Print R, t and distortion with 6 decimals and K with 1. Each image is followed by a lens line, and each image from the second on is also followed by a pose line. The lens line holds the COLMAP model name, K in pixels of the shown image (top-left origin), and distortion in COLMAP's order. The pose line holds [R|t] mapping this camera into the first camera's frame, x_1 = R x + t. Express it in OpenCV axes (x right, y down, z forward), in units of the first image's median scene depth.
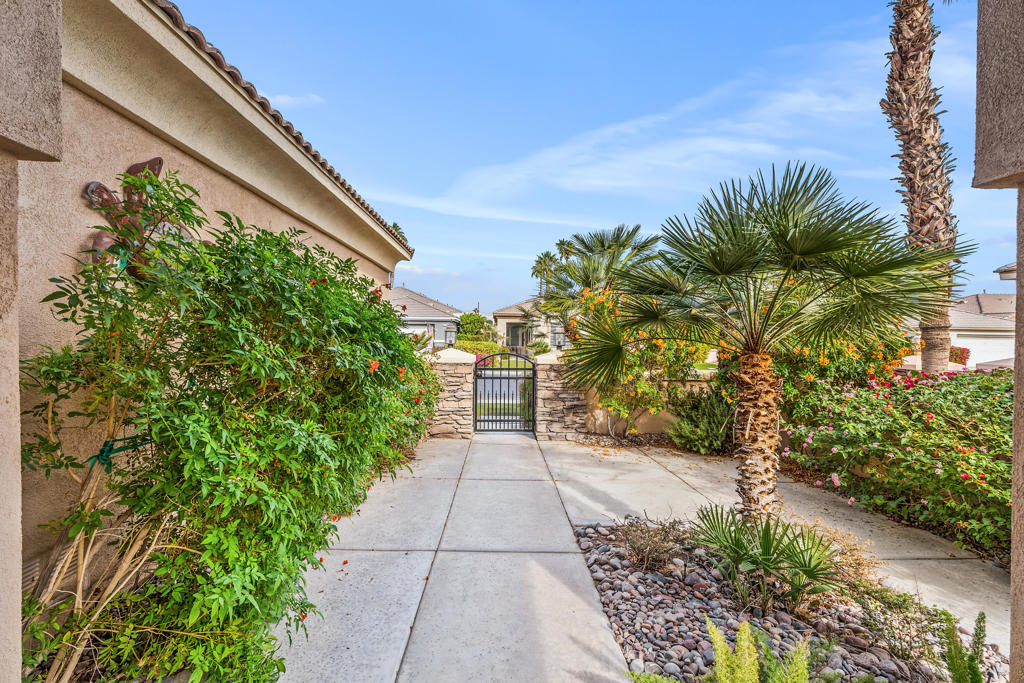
lens RADIAL K [[460.4, 0, 511.1], [0, 460.4, 340.8], [0, 0, 1]] dist [0.002937, -0.000139]
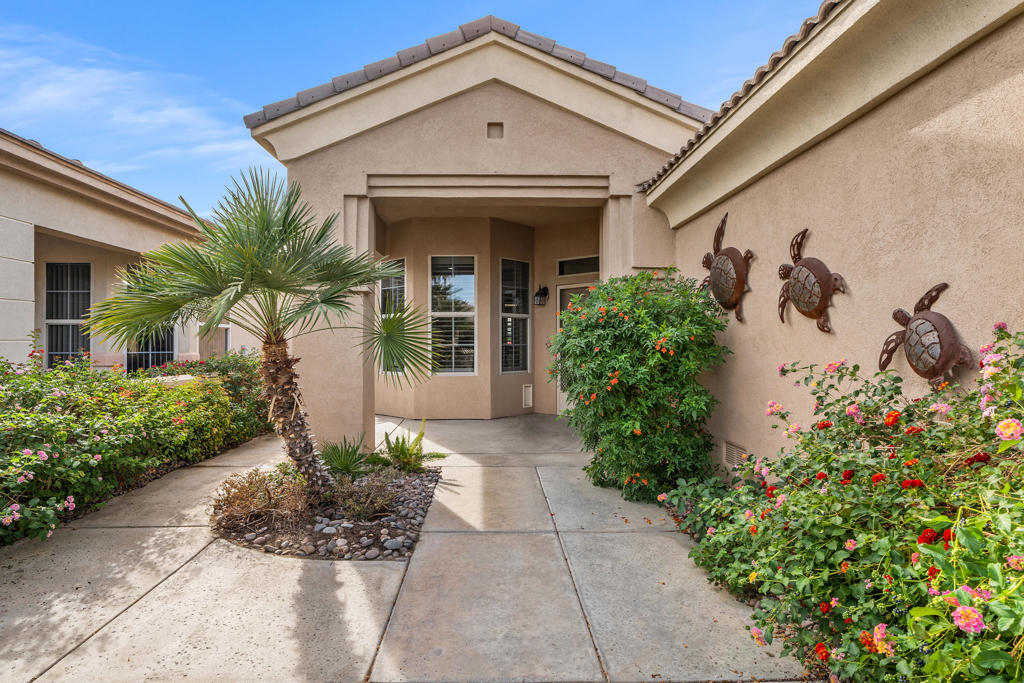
lens RADIAL K [[519.3, 0, 507.5], [0, 519.3, 341.5], [0, 0, 1]] dist [-0.004140, -0.000302]
pose [[-0.999914, 0.001454, -0.013033, -0.029325], [0.001478, 0.999997, -0.001787, 0.012537], [0.013030, -0.001806, -0.999913, 2.165416]]
